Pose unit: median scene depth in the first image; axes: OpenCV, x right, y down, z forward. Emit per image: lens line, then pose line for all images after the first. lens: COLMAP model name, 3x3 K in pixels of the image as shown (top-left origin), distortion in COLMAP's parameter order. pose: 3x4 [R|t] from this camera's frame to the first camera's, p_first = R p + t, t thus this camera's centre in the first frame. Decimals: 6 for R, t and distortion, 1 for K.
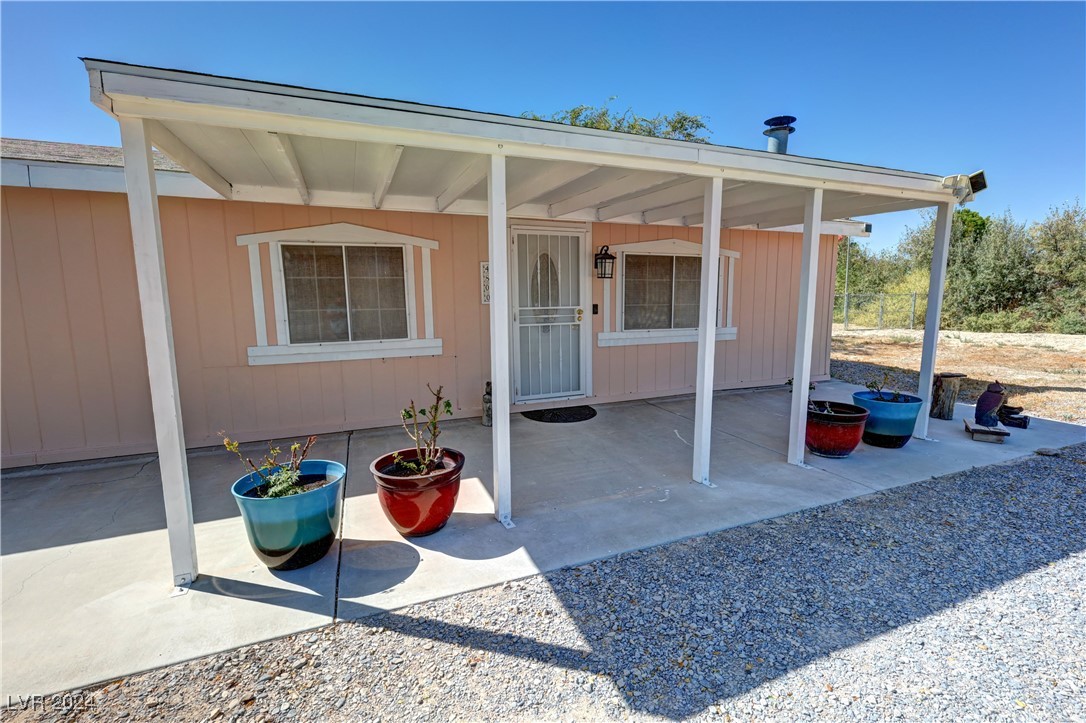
lens RADIAL K [[475.6, 0, 548.6], [0, 475.6, 359.4], [0, 0, 1]] dist [0.002384, 0.000252]
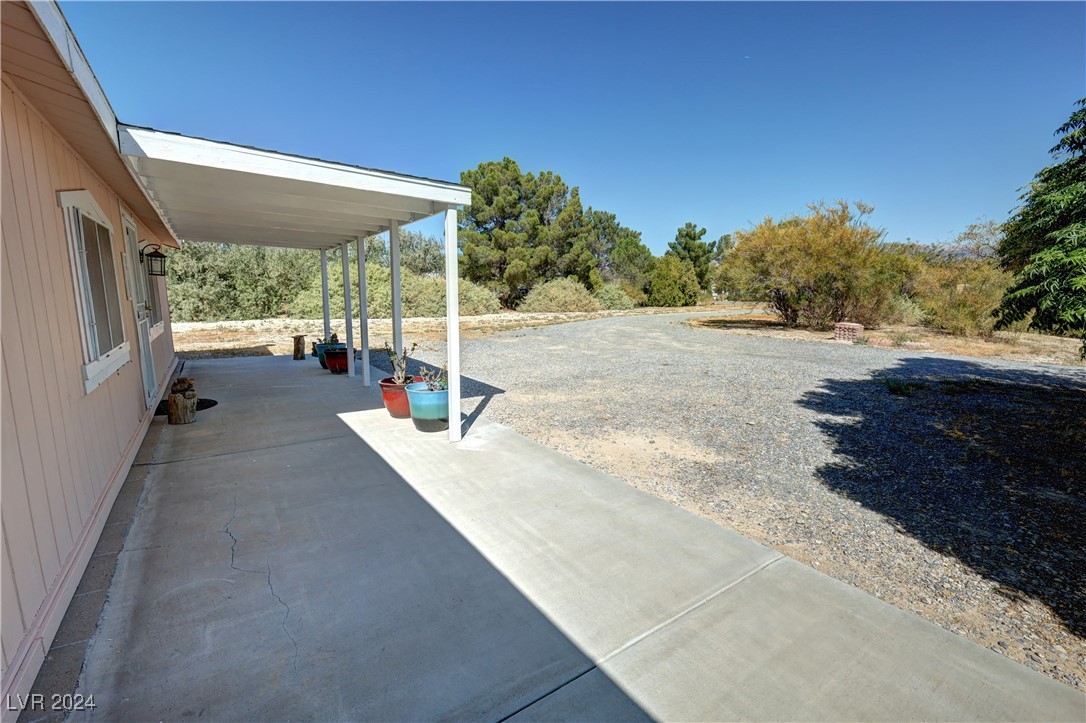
lens RADIAL K [[473.5, 0, 545.4], [0, 473.5, 360.3], [0, 0, 1]] dist [0.001360, -0.000141]
pose [[-0.220936, -0.129269, 0.966683, -1.089314], [0.126151, 0.979063, 0.159756, -0.045559], [-0.967095, 0.157244, -0.200003, 0.404813]]
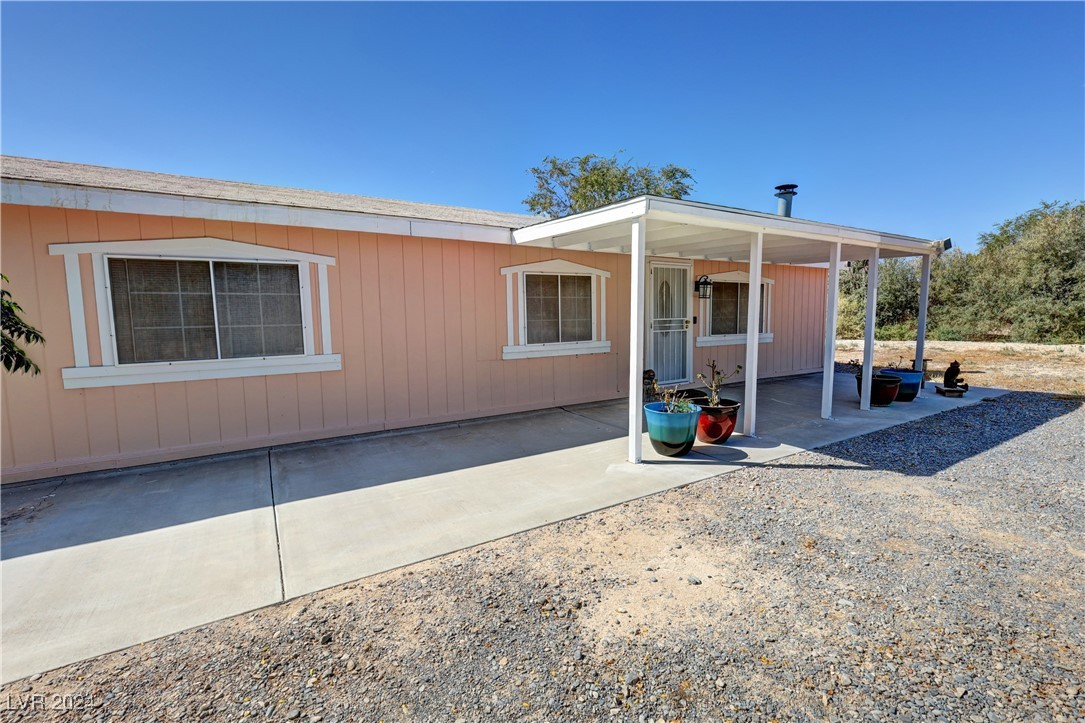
lens RADIAL K [[473.1, 0, 544.9], [0, 473.1, 360.3], [0, 0, 1]] dist [0.001360, -0.000141]
pose [[0.986906, -0.018347, 0.160251, -0.573360], [0.024197, 0.999107, -0.034631, 0.052288], [-0.159473, 0.038055, 0.986469, -0.312057]]
